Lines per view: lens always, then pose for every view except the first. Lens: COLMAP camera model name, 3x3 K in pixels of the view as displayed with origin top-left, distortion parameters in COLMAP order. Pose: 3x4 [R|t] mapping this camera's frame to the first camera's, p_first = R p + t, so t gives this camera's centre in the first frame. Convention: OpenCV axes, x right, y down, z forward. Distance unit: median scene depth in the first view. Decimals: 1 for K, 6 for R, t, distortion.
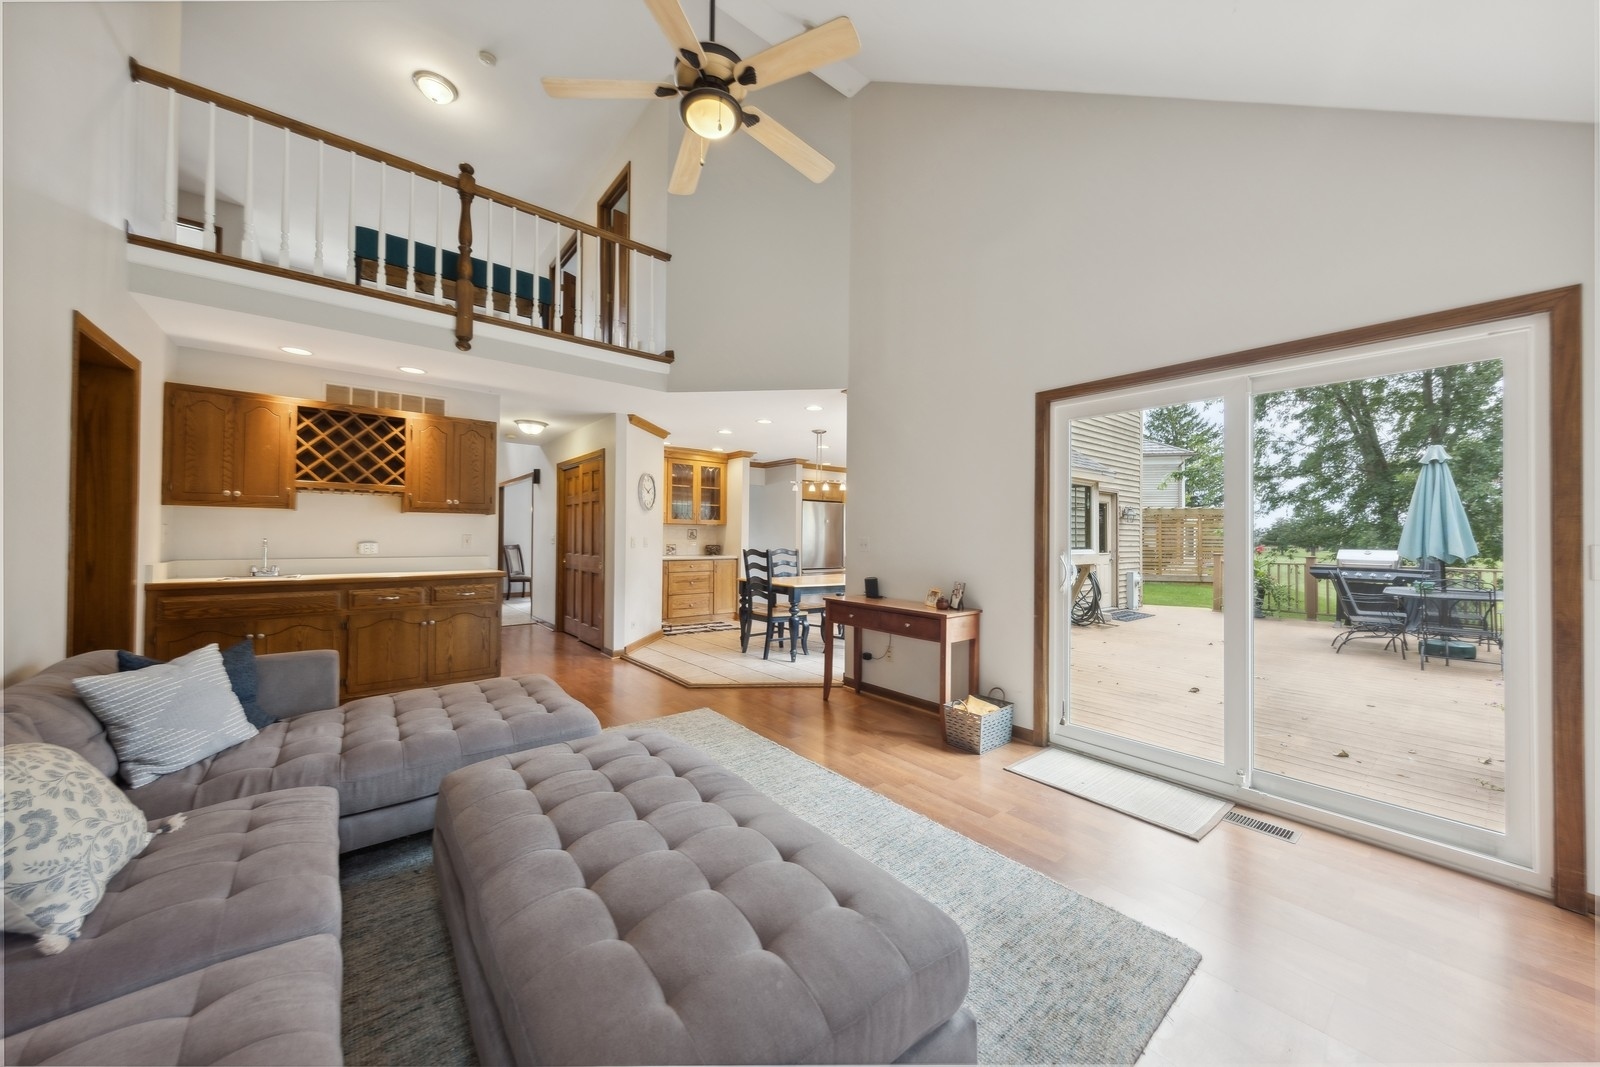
lens RADIAL K [[564.1, 0, 802.8], [0, 564.1, 533.3], [0, 0, 1]] dist [-0.000007, 0.000000]
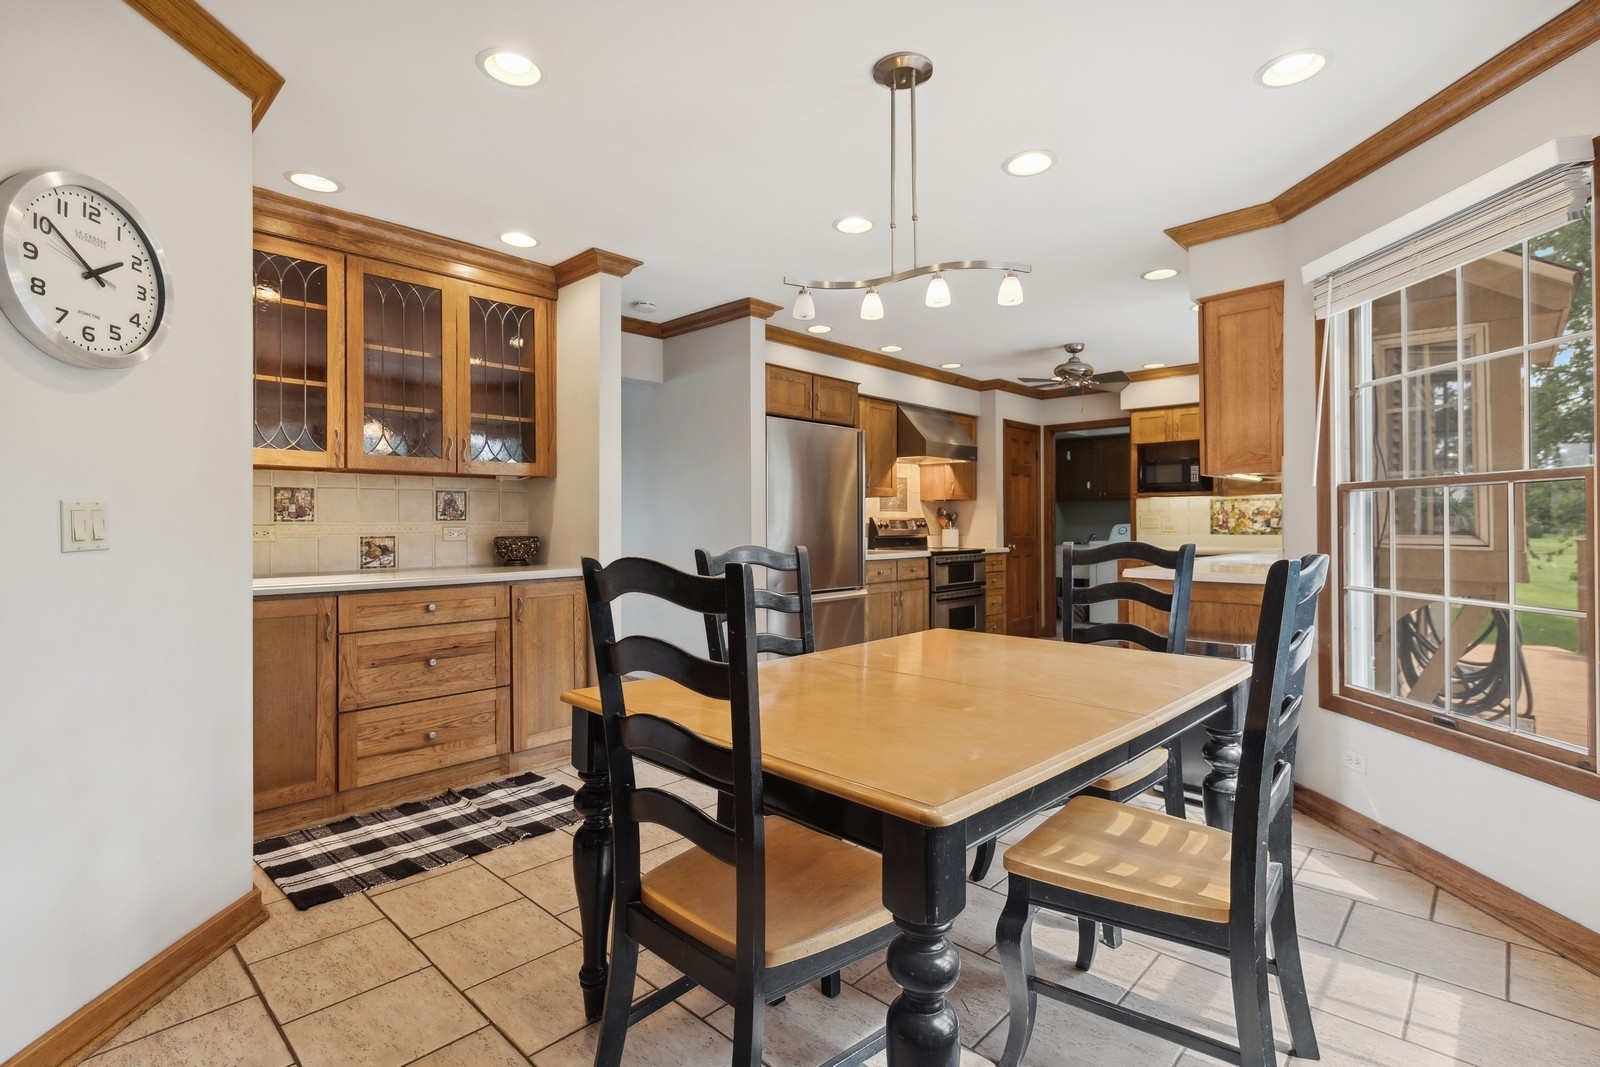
lens RADIAL K [[761.8, 0, 798.5], [0, 761.8, 527.6], [0, 0, 1]] dist [0.000493, 0.000117]
pose [[0.991956, -0.009398, 0.126233, -0.048000], [0.007511, 0.999853, 0.015417, 0.009589], [-0.126359, -0.014345, 0.991881, 0.528934]]
